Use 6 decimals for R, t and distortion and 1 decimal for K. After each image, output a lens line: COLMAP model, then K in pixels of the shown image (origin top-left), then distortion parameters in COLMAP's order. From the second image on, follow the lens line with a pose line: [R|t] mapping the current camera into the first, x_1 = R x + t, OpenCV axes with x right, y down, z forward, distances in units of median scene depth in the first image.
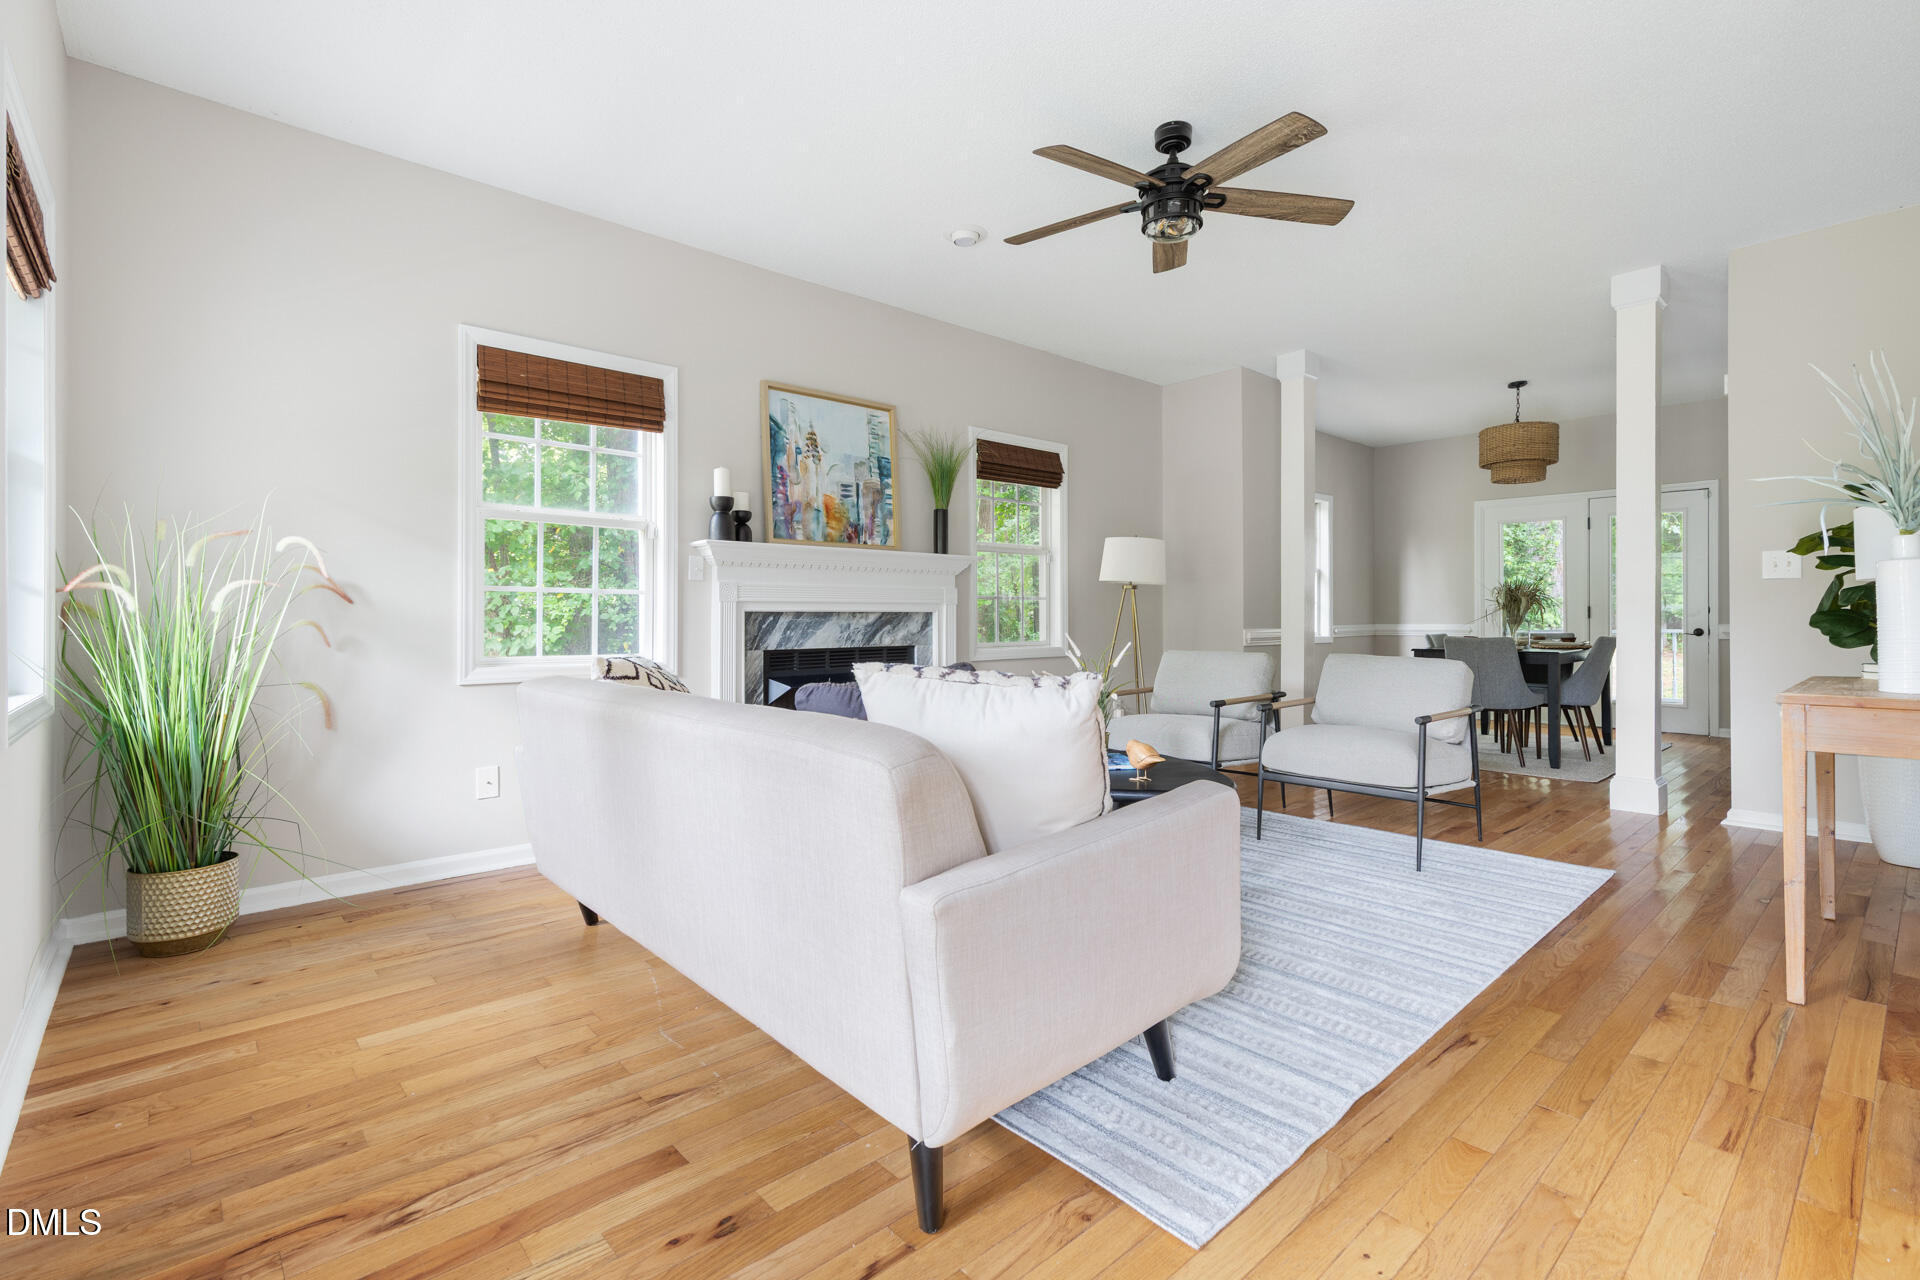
lens RADIAL K [[865.5, 0, 960.5], [0, 865.5, 623.3], [0, 0, 1]] dist [0.007927, -0.000172]
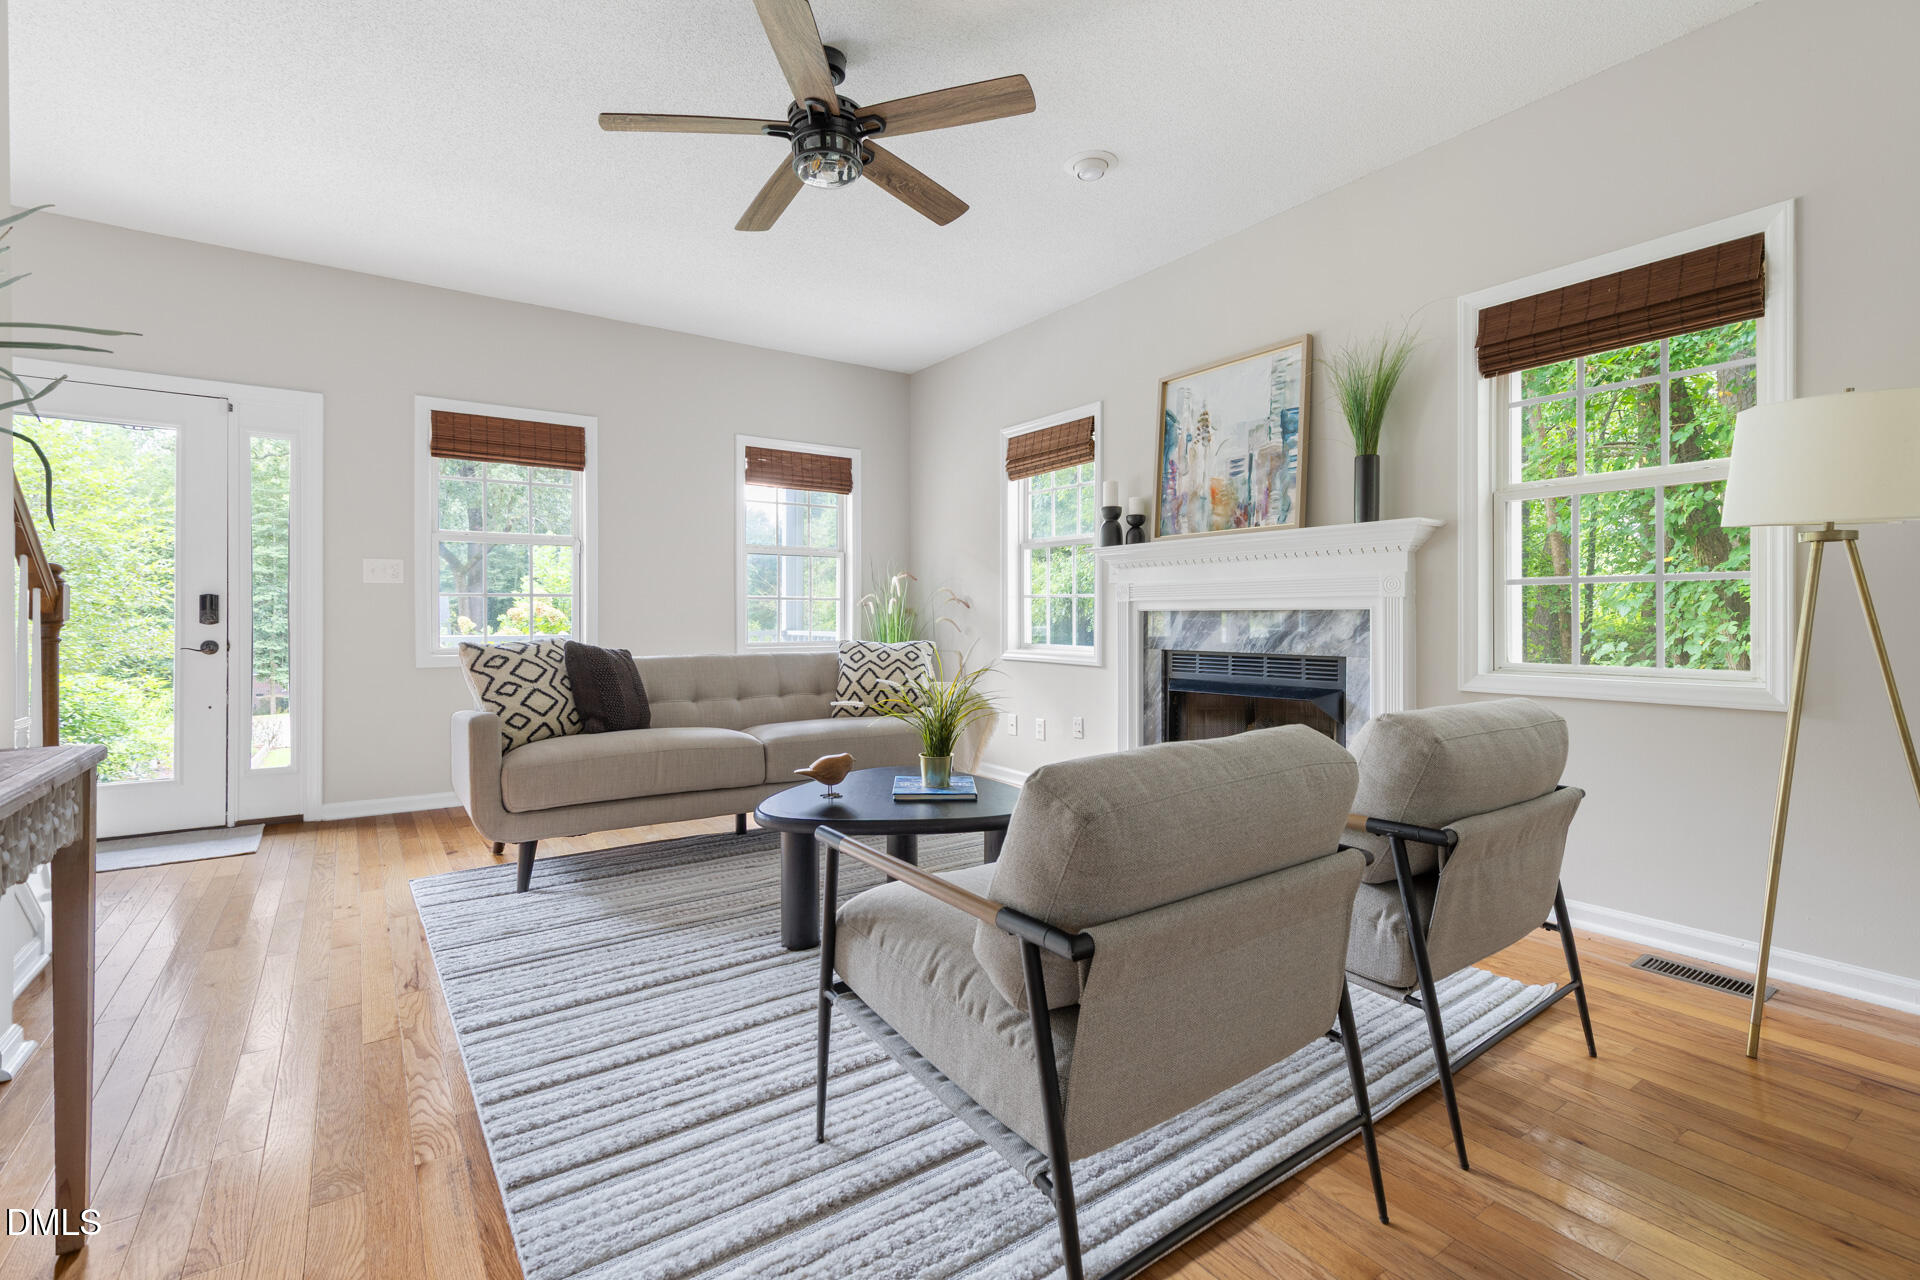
lens RADIAL K [[865.5, 0, 984.1], [0, 865.5, 608.4], [0, 0, 1]] dist [0.007927, -0.000172]
pose [[-0.097284, -0.002207, -0.995254, 0.732643], [-0.001625, 0.999997, -0.002058, -0.012882], [0.995255, 0.001417, -0.097287, 0.835938]]
